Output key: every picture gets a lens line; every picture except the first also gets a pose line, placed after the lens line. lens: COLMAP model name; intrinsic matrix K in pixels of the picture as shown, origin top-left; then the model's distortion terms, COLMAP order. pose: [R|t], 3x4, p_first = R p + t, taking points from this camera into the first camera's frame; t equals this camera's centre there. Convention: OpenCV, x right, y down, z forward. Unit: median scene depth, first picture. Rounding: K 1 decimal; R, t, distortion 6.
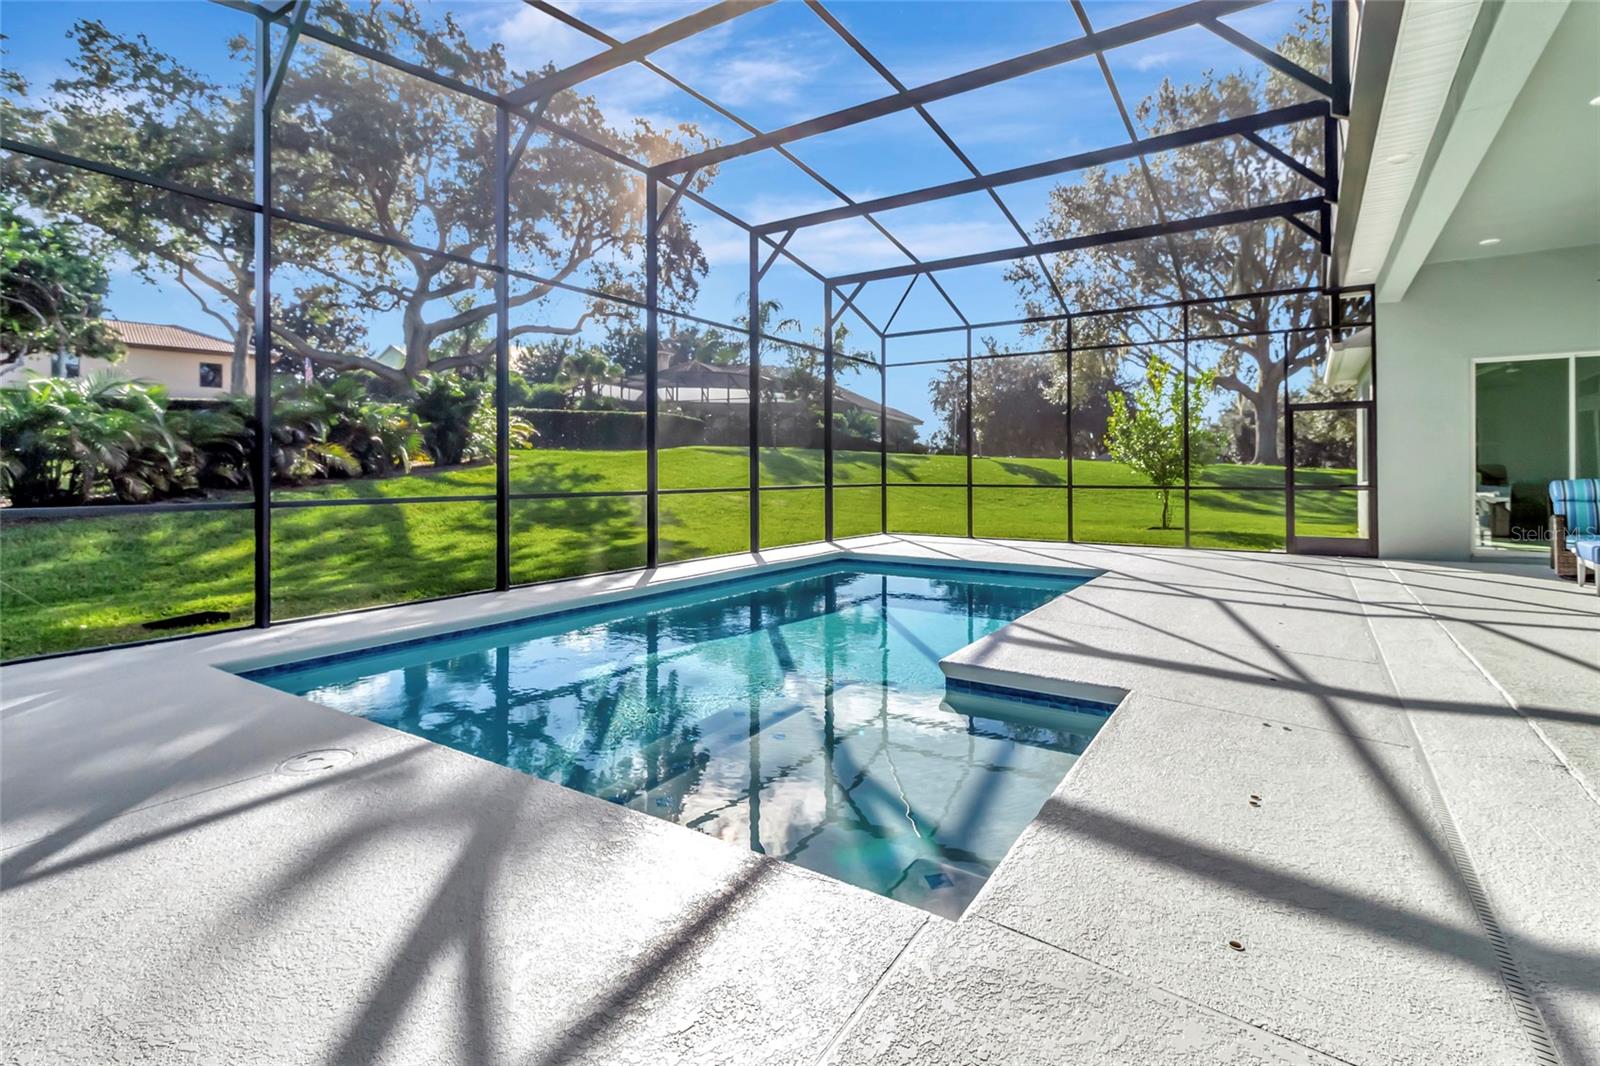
lens RADIAL K [[757.1, 0, 799.9], [0, 757.1, 471.6], [0, 0, 1]] dist [0.003315, -0.000233]
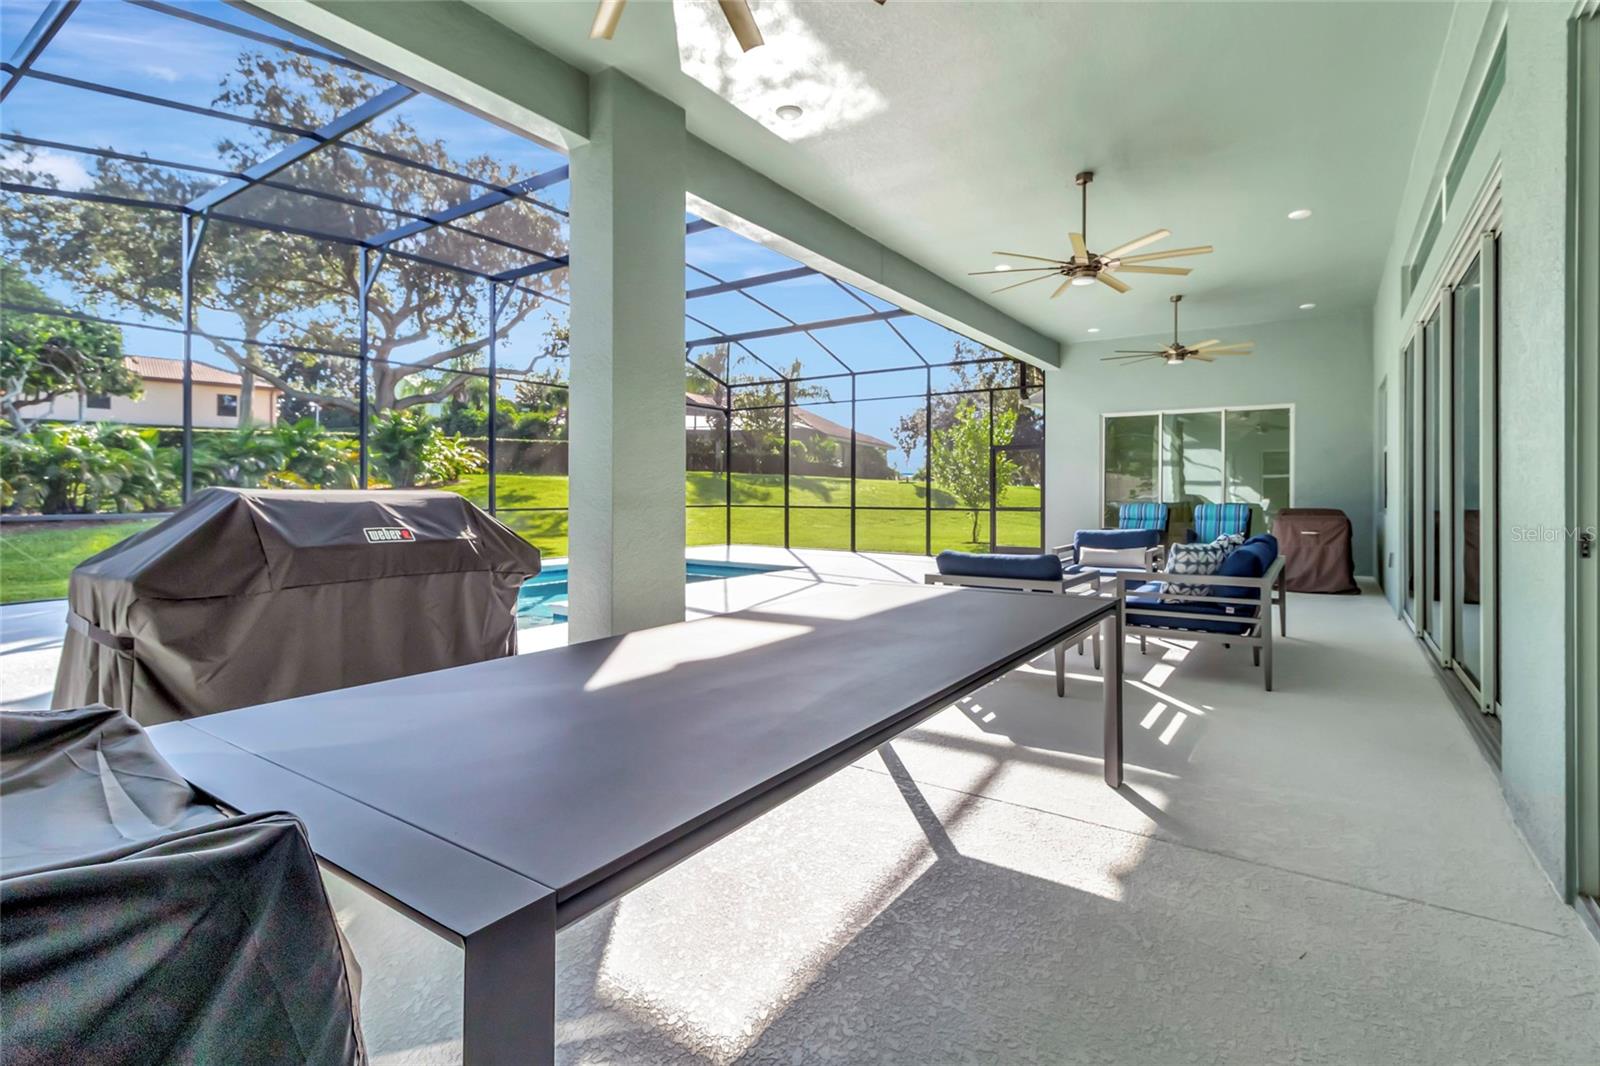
lens RADIAL K [[753.6, 0, 801.1], [0, 753.6, 498.8], [0, 0, 1]] dist [0.002651, 0.000784]
pose [[0.999628, 0.004877, -0.026829, 0.320409], [-0.004684, 0.999963, 0.007244, -0.004627], [0.026863, -0.007115, 0.999614, -0.287490]]
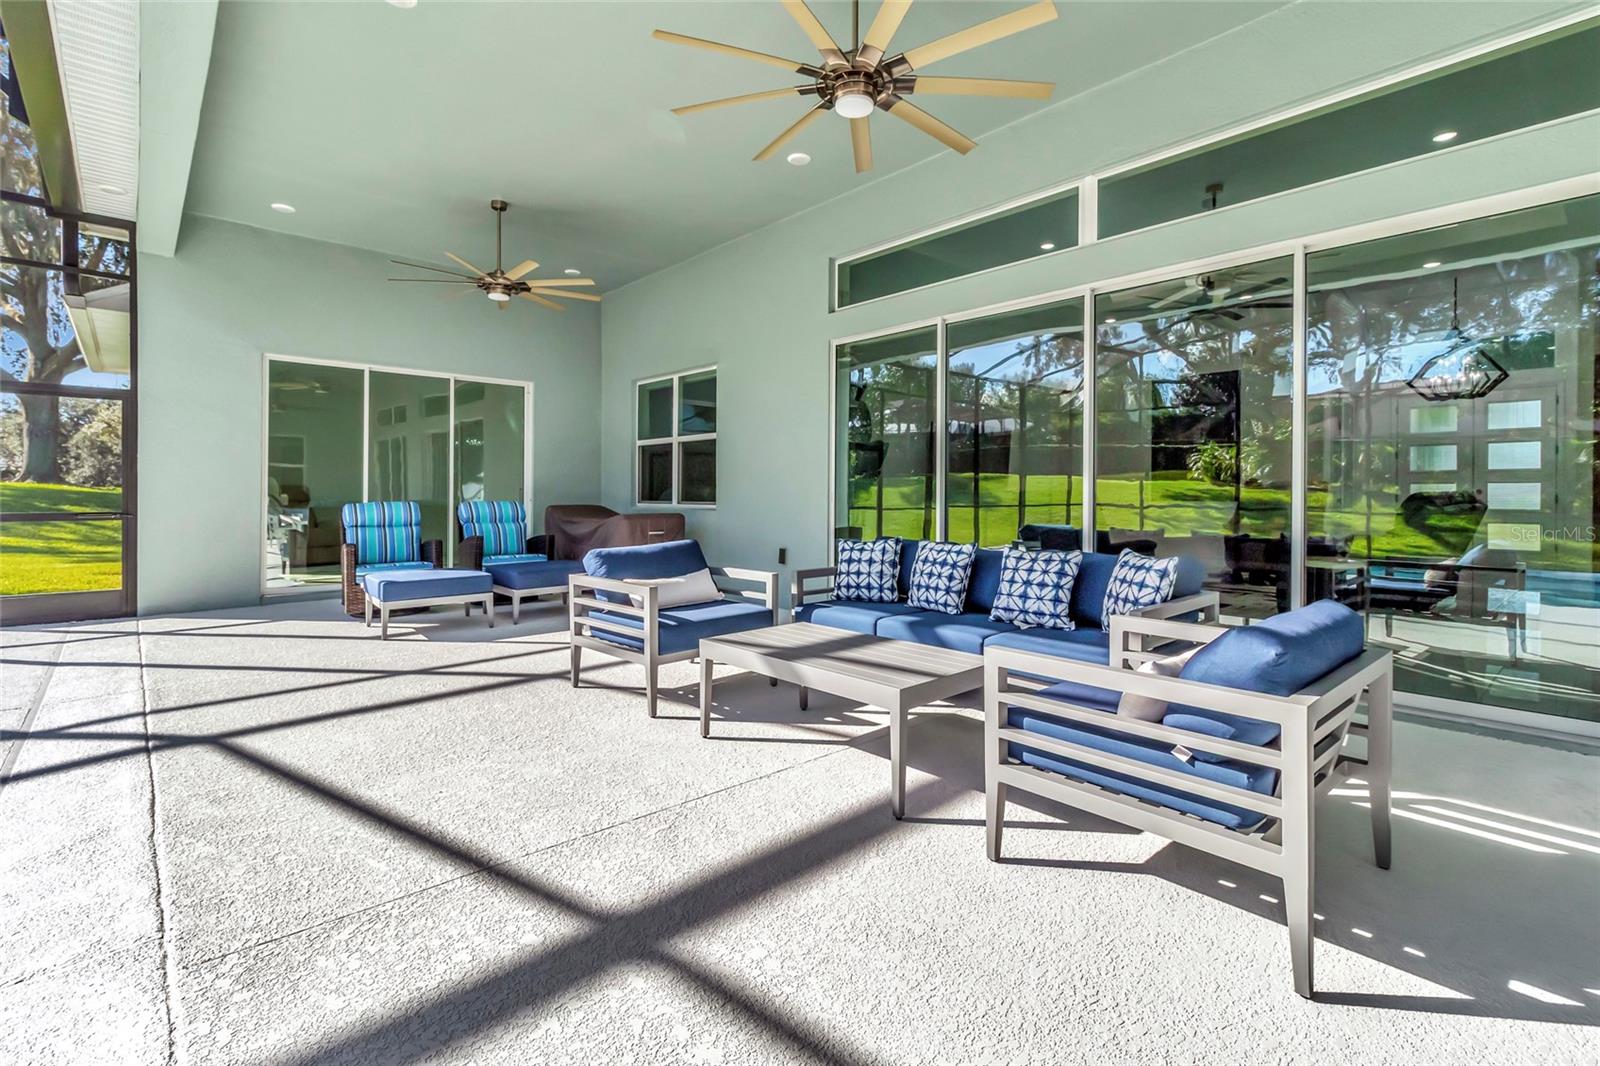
lens RADIAL K [[744.3, 0, 813.4], [0, 744.3, 486.2], [0, 0, 1]] dist [0.004507, 0.000108]
pose [[0.242665, 0.015270, 0.969990, 0.213973], [-0.007342, 0.999876, -0.013903, -0.000628], [-0.970082, -0.003748, 0.242747, 0.198865]]
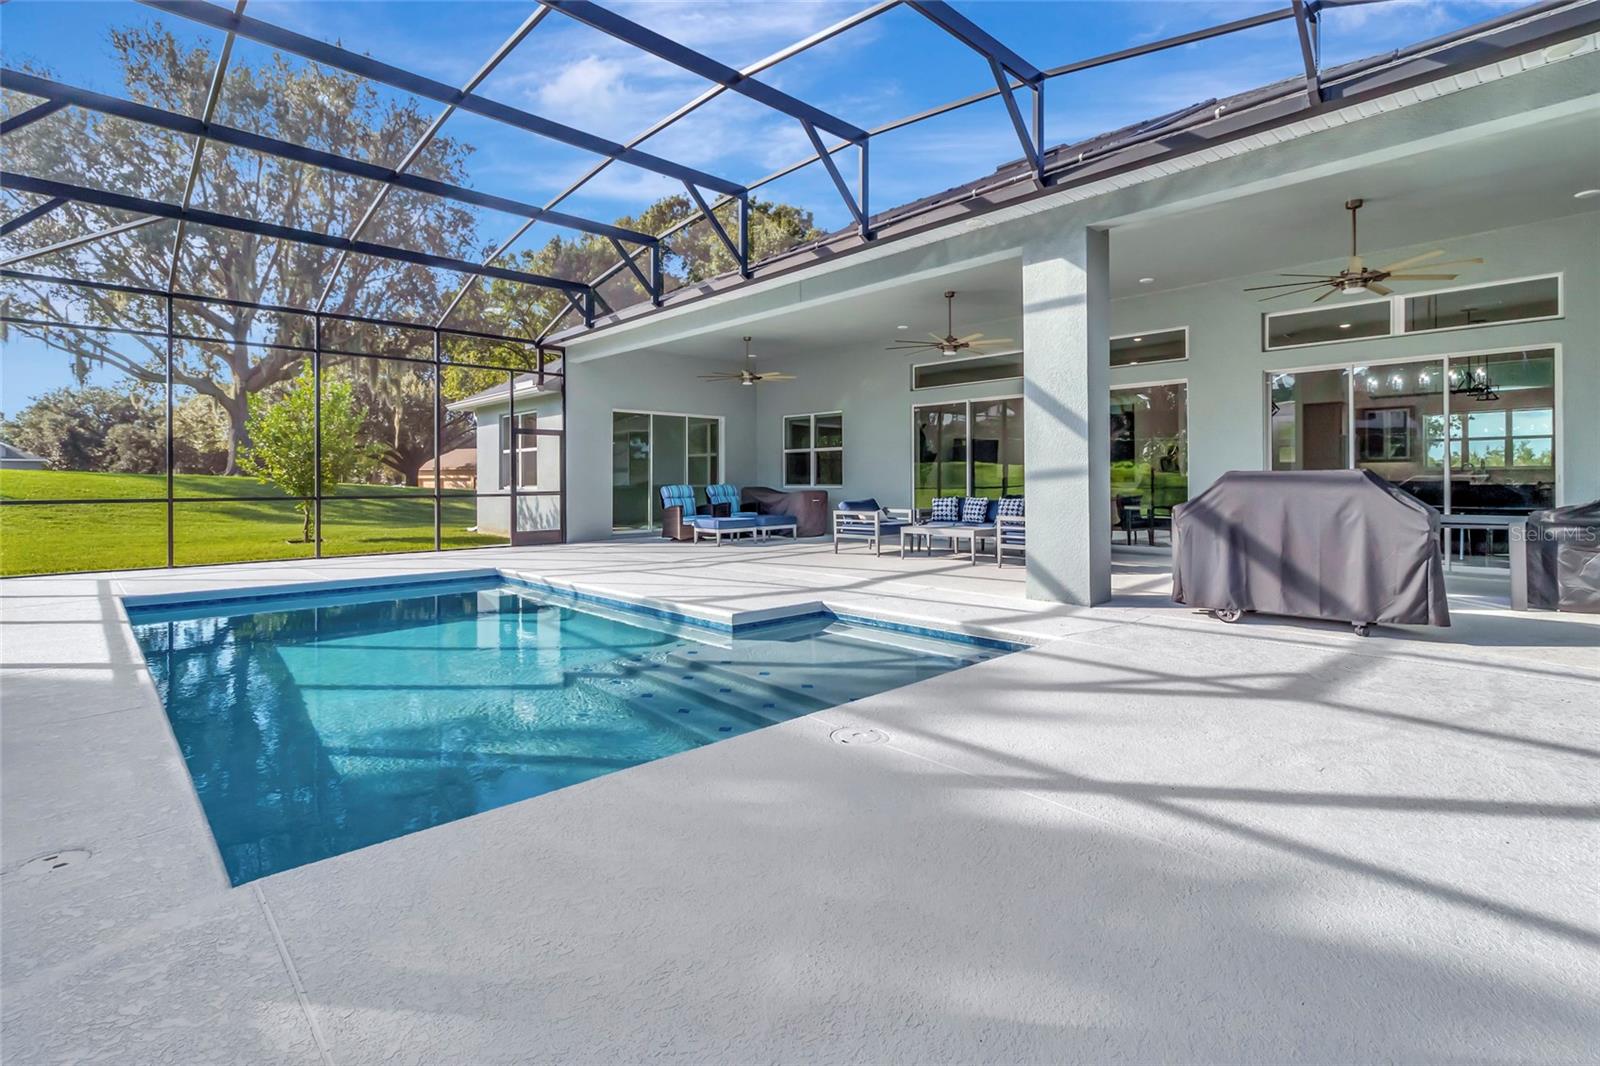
lens RADIAL K [[749.9, 0, 805.4], [0, 749.9, 477.1], [0, 0, 1]] dist [0.002087, 0.000196]
pose [[0.229653, 0.009009, 0.973231, -0.420931], [-0.000266, 0.999958, -0.009194, 0.004405], [-0.973272, 0.001852, 0.229646, 0.217721]]
